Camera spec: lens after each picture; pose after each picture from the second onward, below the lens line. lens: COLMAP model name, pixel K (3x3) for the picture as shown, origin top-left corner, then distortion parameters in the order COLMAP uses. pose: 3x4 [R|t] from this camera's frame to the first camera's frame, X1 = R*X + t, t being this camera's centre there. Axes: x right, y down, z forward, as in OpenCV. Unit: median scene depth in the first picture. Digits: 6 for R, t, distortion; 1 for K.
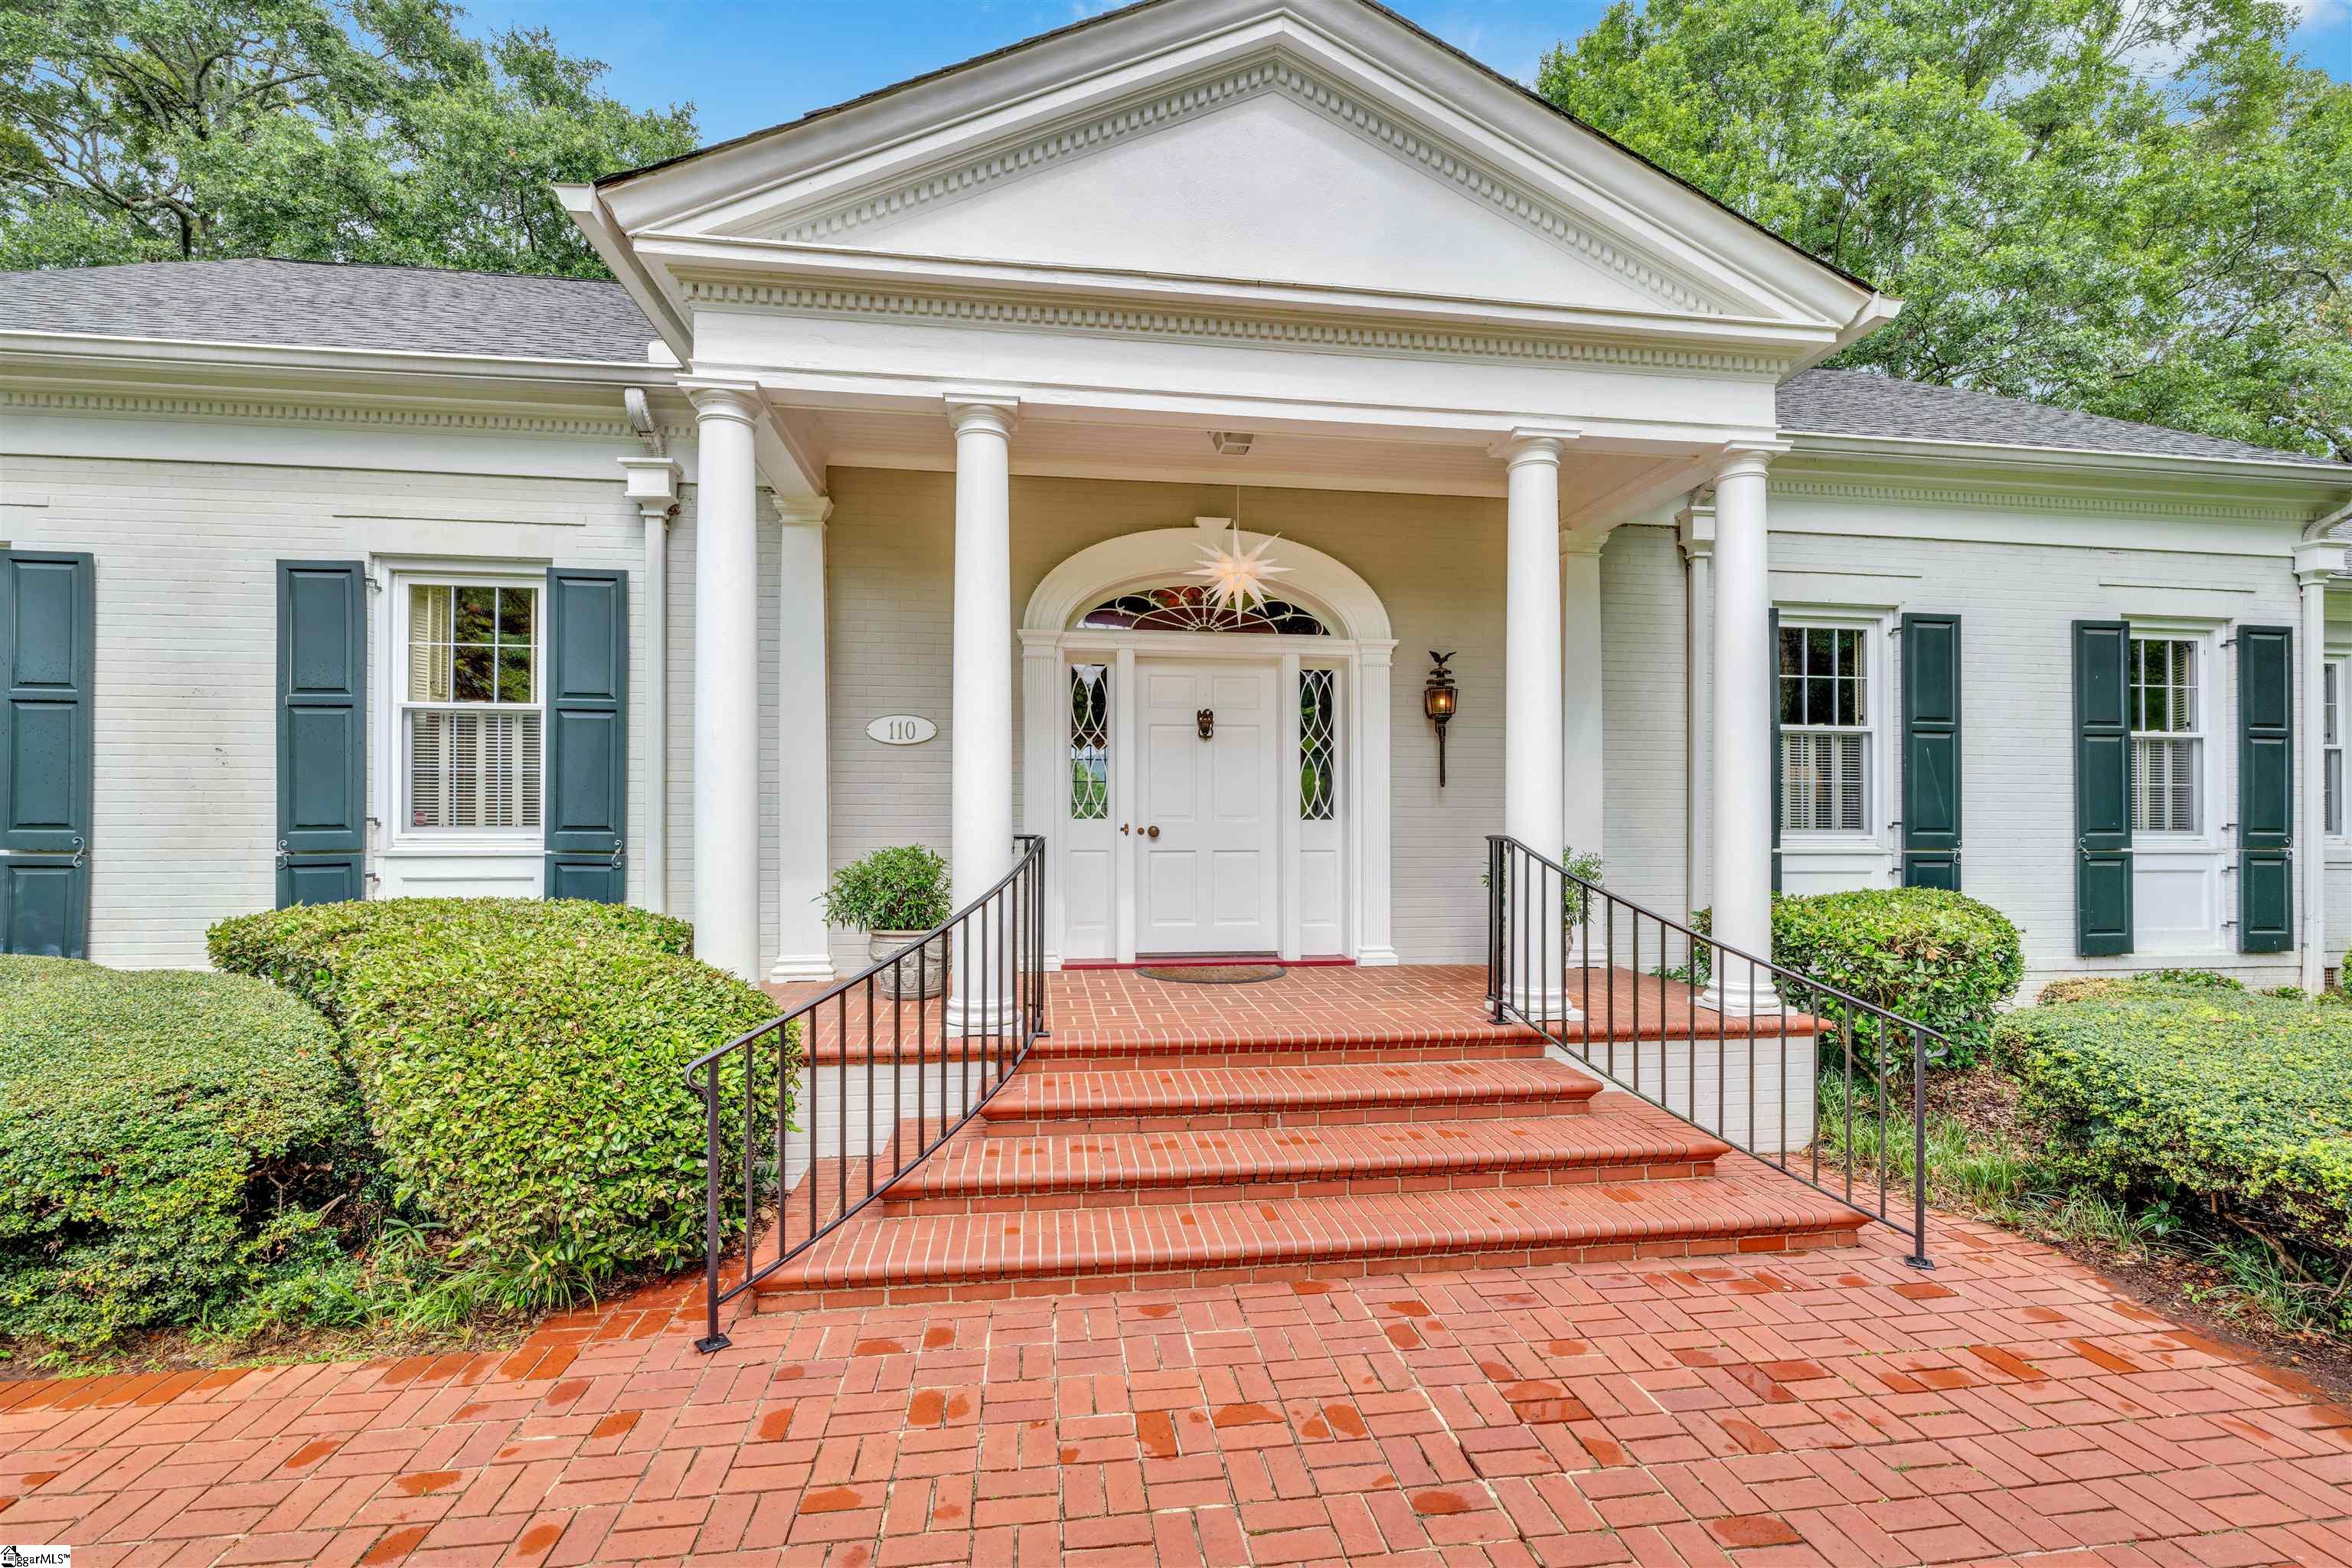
lens RADIAL K [[1073.6, 0, 1177.6], [0, 1073.6, 806.9], [0, 0, 1]] dist [0.003664, 0.000204]
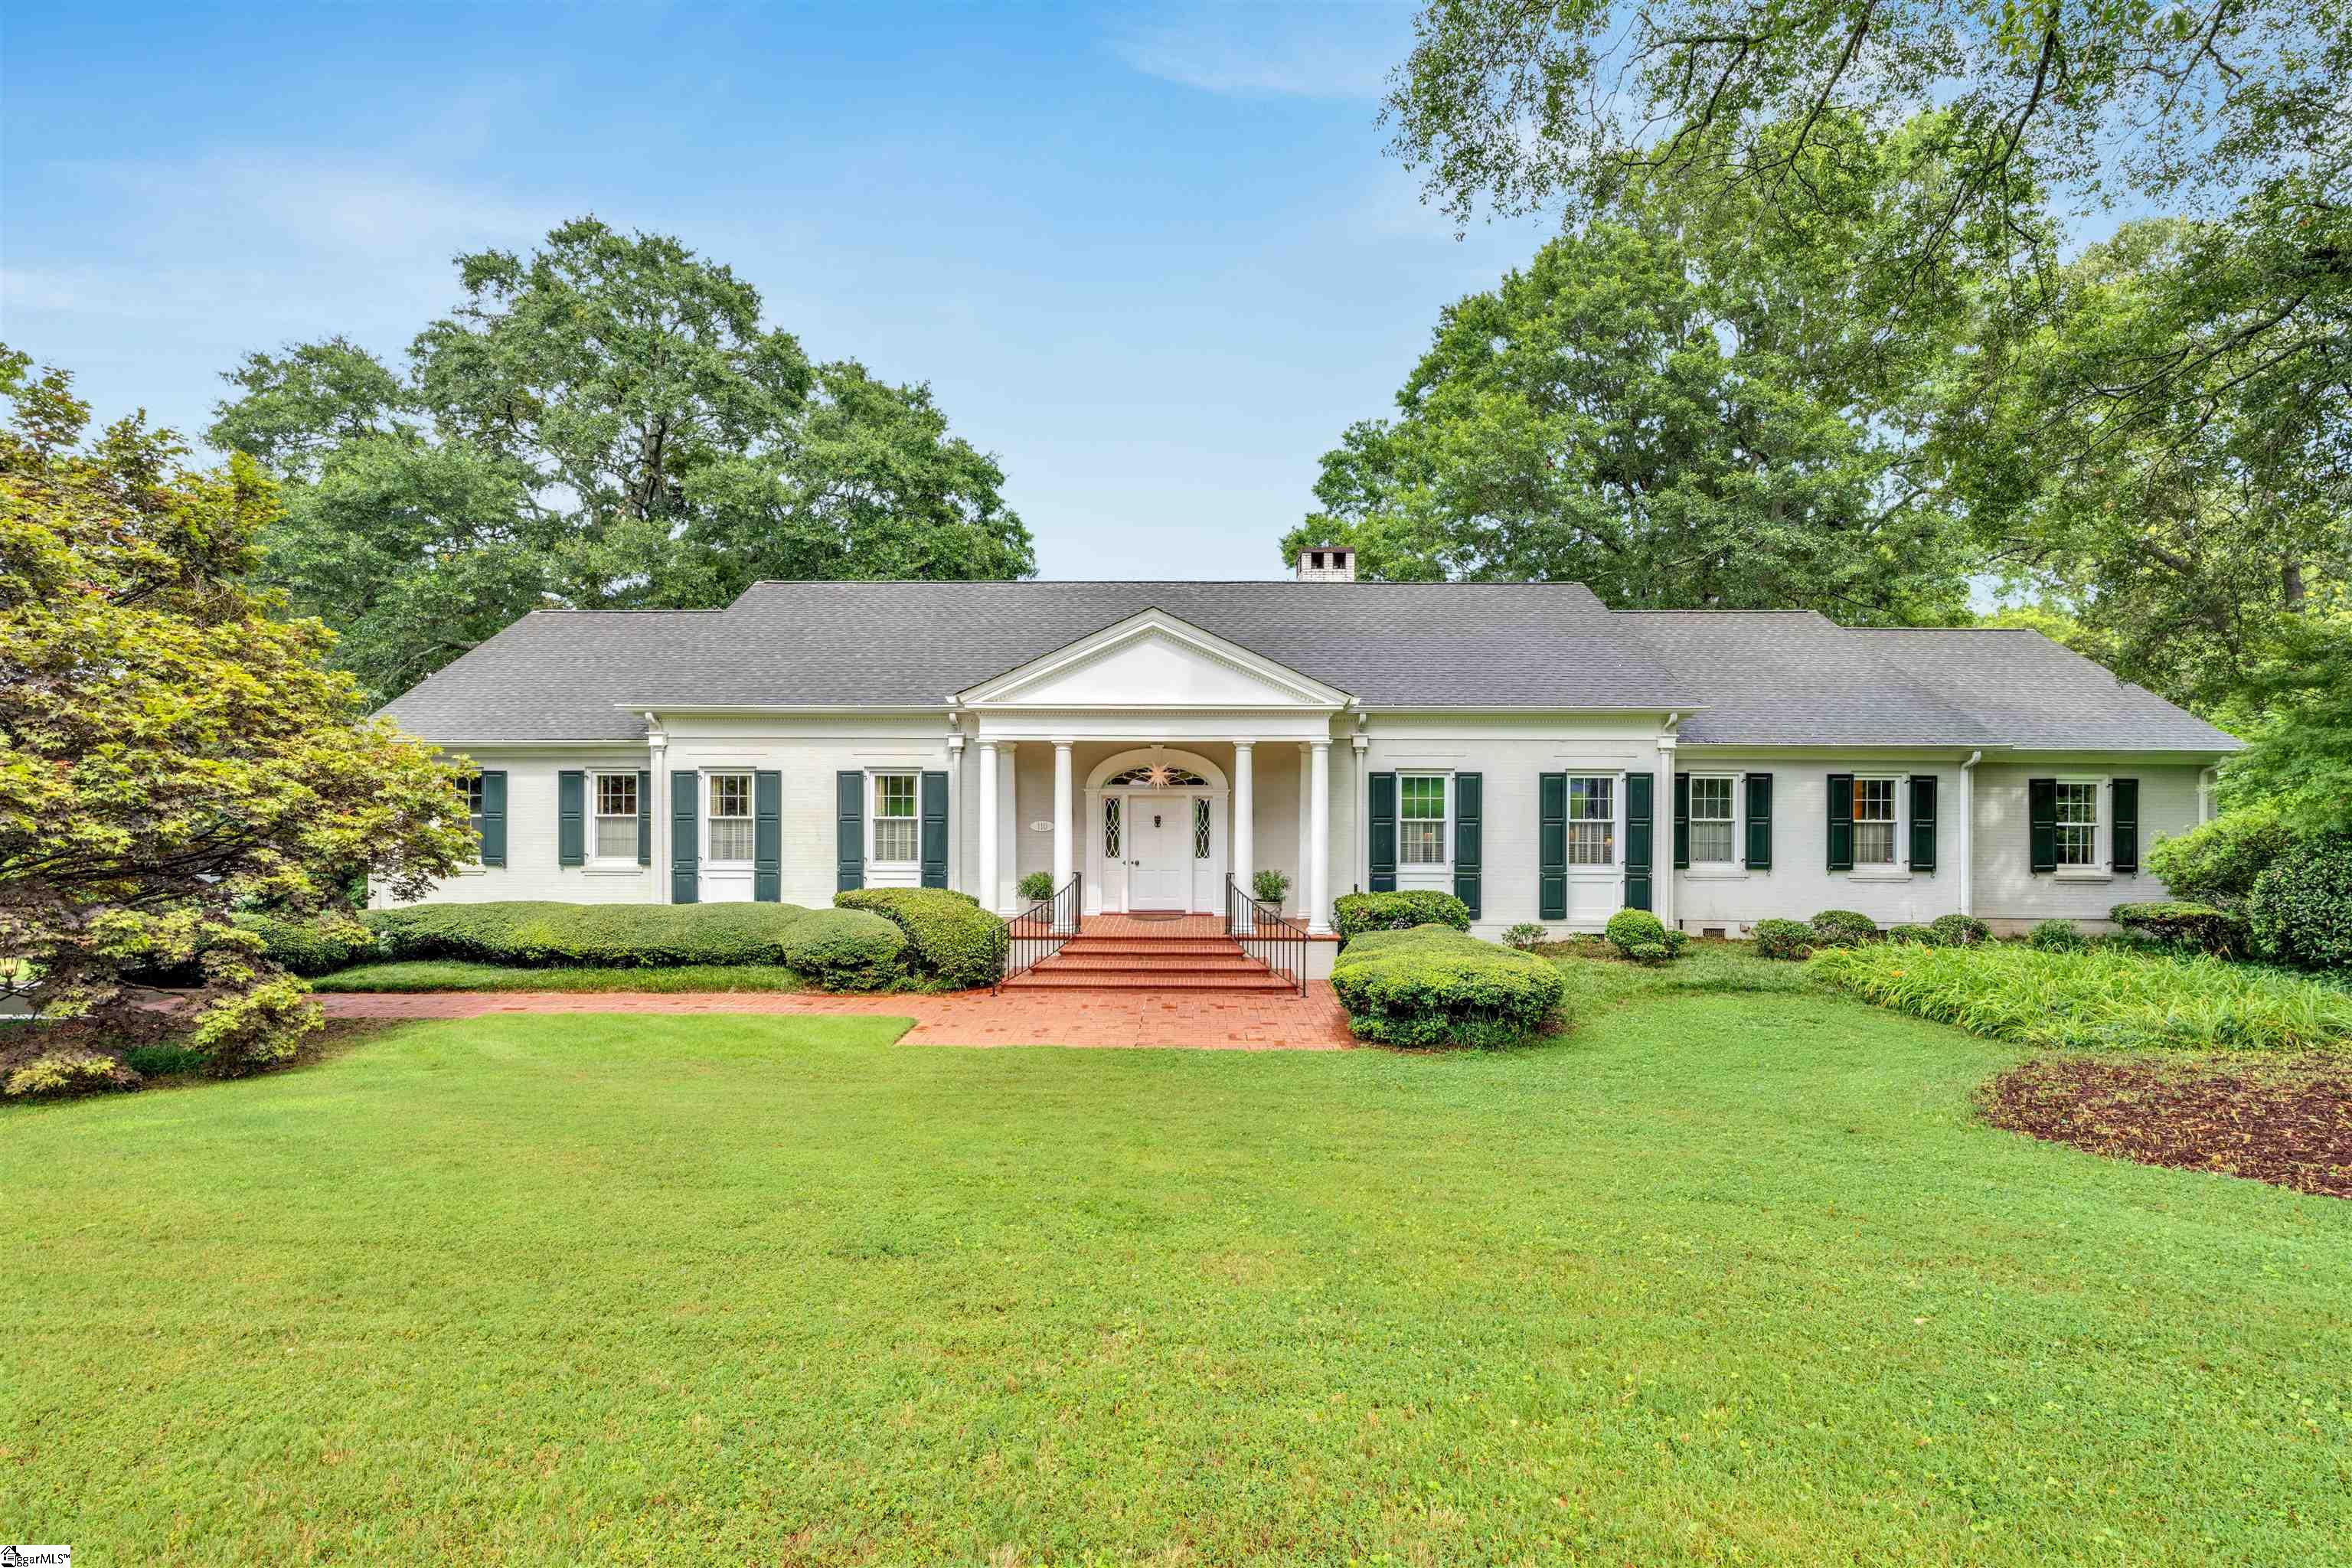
lens RADIAL K [[1073.6, 0, 1181.1], [0, 1073.6, 776.0], [0, 0, 1]] dist [0.003664, 0.000204]
pose [[0.989285, 0.001859, -0.145982, 0.527691], [-0.000721, 0.999969, 0.007849, -0.236867], [0.145992, -0.007659, 0.989256, -1.769003]]
